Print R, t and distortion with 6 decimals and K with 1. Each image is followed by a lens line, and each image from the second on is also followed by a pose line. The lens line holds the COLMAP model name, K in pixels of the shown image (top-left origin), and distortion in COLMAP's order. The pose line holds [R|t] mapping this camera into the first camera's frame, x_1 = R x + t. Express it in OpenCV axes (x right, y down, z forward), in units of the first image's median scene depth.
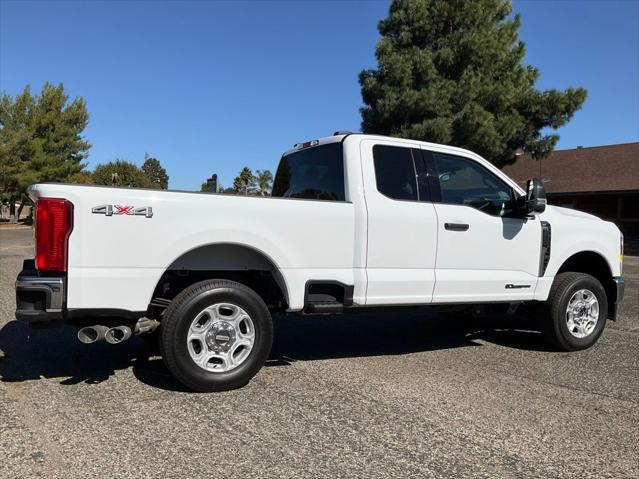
lens RADIAL K [[543.6, 0, 311.7], [0, 543.6, 243.2], [0, 0, 1]] dist [0.098744, -0.206379]
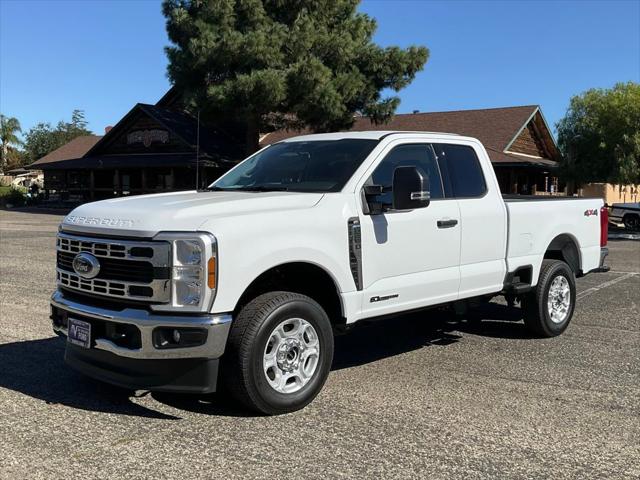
lens RADIAL K [[690.3, 0, 337.6], [0, 690.3, 227.0], [0, 0, 1]] dist [0.086180, -0.010916]
pose [[0.935247, -0.012561, 0.353773, -0.044455], [0.007844, 0.999860, 0.014764, -0.006435], [-0.353909, -0.011033, 0.935215, -0.012753]]
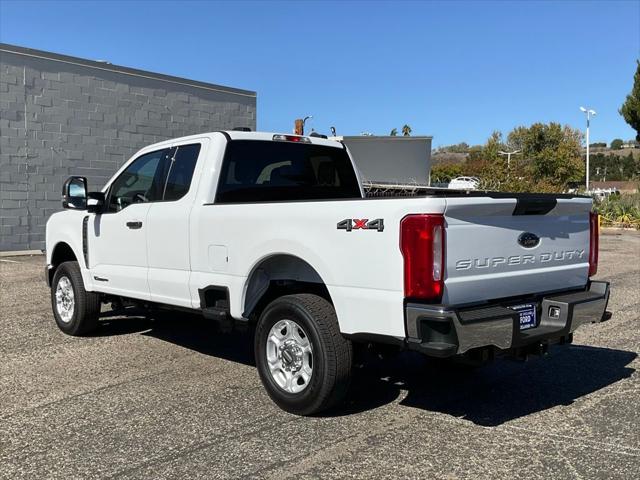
lens RADIAL K [[680.6, 0, 309.2], [0, 680.6, 241.9], [0, 0, 1]] dist [0.119737, -0.269398]
pose [[0.281079, 0.042484, -0.958744, 0.254584], [-0.036454, 0.998771, 0.033570, -0.007941], [0.958992, 0.025514, 0.282283, 0.144245]]
